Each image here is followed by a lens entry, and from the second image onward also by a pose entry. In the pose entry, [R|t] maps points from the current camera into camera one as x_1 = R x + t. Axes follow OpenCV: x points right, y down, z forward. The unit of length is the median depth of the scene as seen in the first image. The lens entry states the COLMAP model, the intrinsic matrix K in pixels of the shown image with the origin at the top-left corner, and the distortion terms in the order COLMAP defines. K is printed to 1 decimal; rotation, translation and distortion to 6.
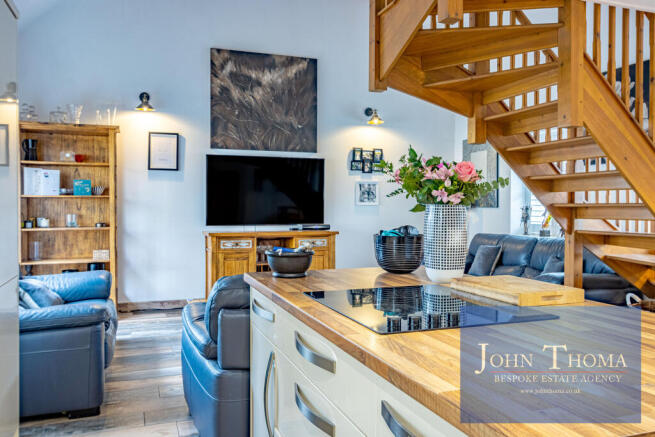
lens RADIAL K [[524.1, 0, 322.3], [0, 524.1, 211.7], [0, 0, 1]] dist [-0.009224, 0.010981]
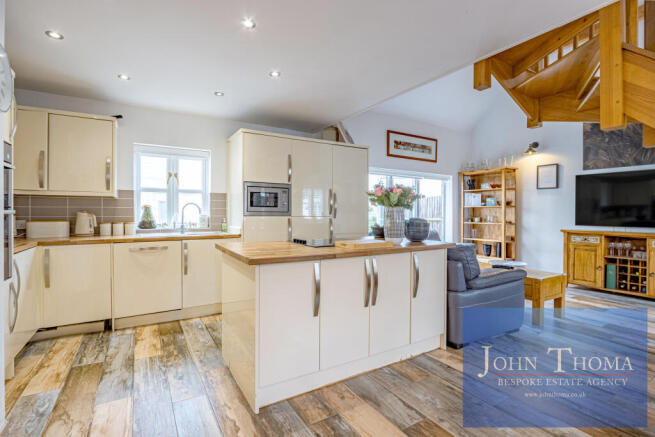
lens RADIAL K [[302.8, 0, 319.3], [0, 302.8, 214.1], [0, 0, 1]] dist [-0.014691, 0.000802]
pose [[0.169788, 0.006228, -0.985461, 0.521340], [-0.014563, 0.999887, 0.003810, 0.003648], [0.985373, 0.013704, 0.169860, 0.195121]]
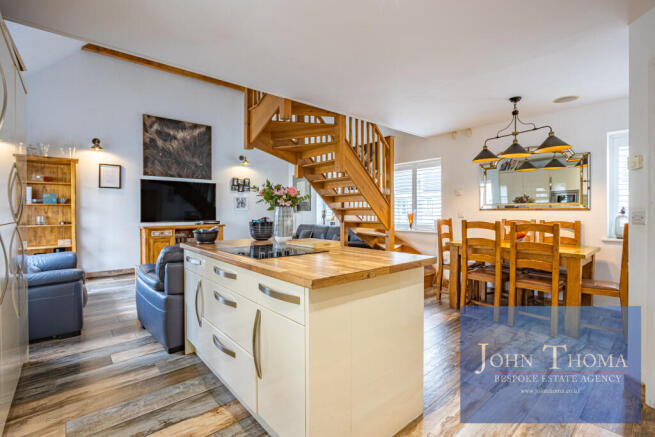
lens RADIAL K [[302.8, 0, 319.3], [0, 302.8, 214.1], [0, 0, 1]] dist [-0.014691, 0.000802]
pose [[0.940589, -0.007515, 0.339463, -0.018356], [0.008526, 0.999963, -0.001486, 0.007052], [-0.339440, 0.004292, 0.940618, -0.081423]]
